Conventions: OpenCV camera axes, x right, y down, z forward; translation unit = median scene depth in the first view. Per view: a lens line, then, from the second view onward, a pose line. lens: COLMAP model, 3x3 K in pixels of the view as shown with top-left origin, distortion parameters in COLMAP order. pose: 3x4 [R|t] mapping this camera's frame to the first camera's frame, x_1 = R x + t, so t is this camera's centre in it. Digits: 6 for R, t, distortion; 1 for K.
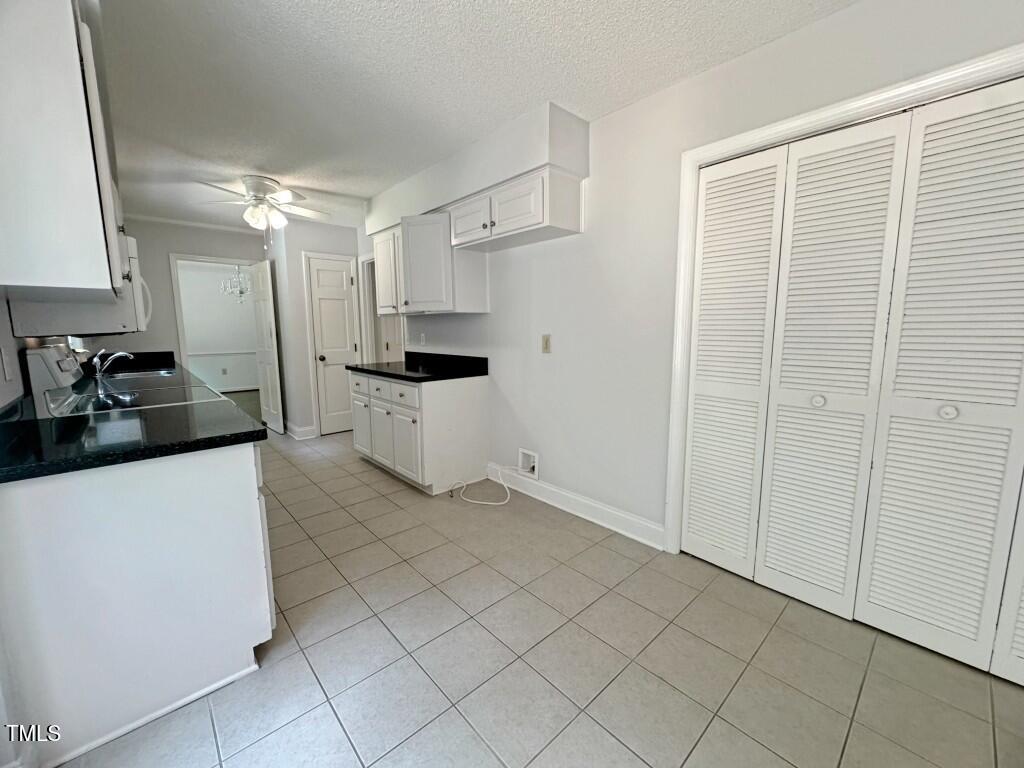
lens RADIAL K [[411.4, 0, 506.7], [0, 411.4, 385.3], [0, 0, 1]] dist [-0.003376, -0.000155]
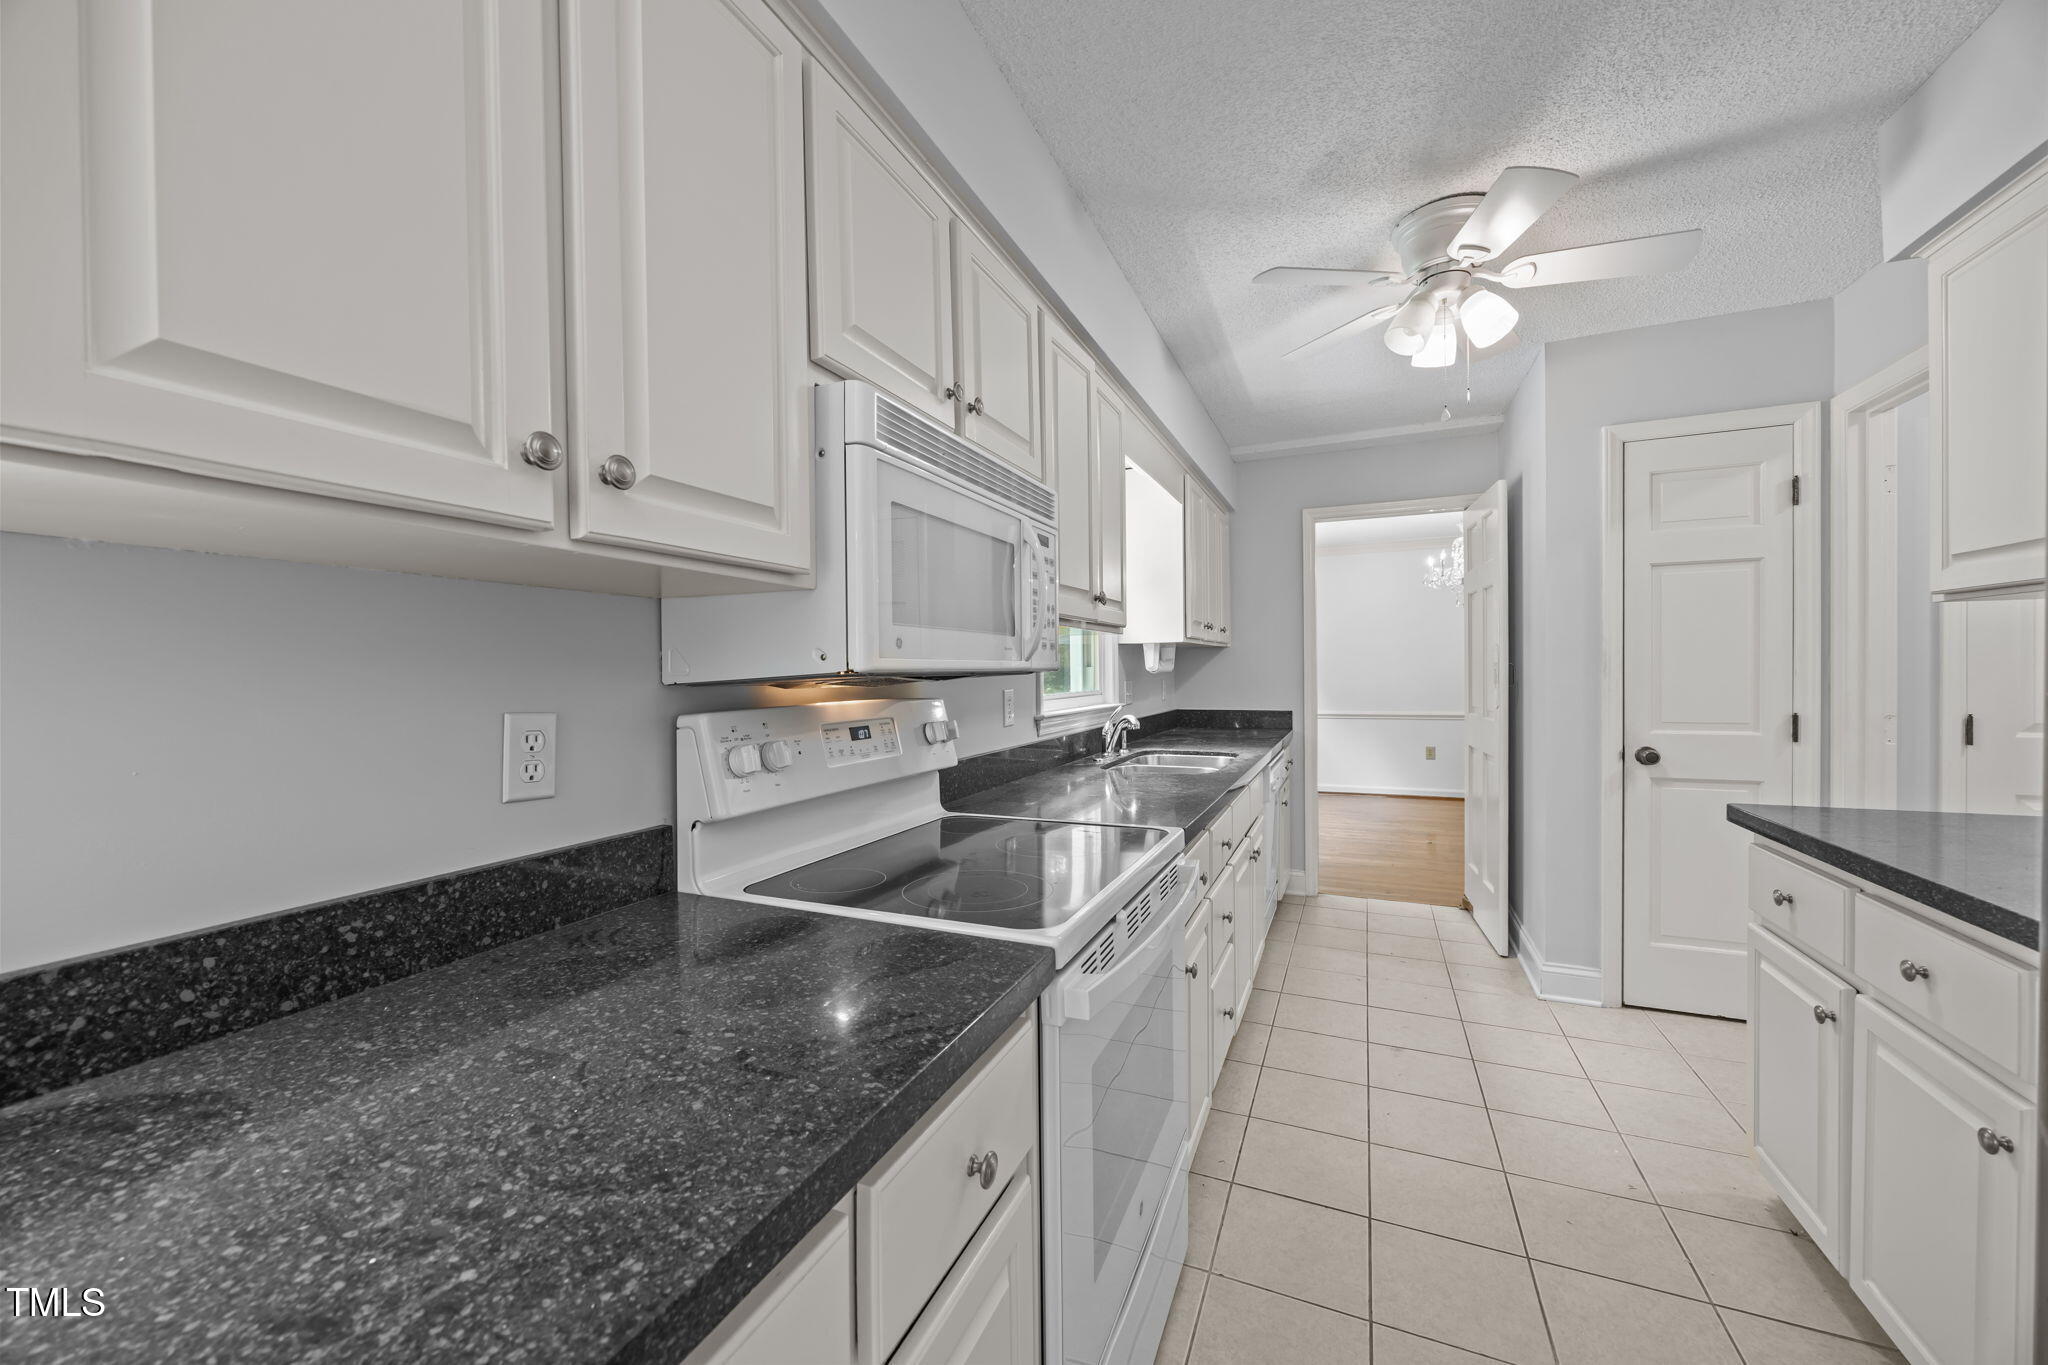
lens RADIAL K [[787.9, 0, 1012.4], [0, 787.9, 674.8], [0, 0, 1]] dist [0.003790, -0.000115]
pose [[0.415202, 0.007837, -0.909696, -0.126062], [-0.118497, 0.991910, -0.045539, -0.049625], [0.901979, 0.126704, 0.412771, 0.368425]]
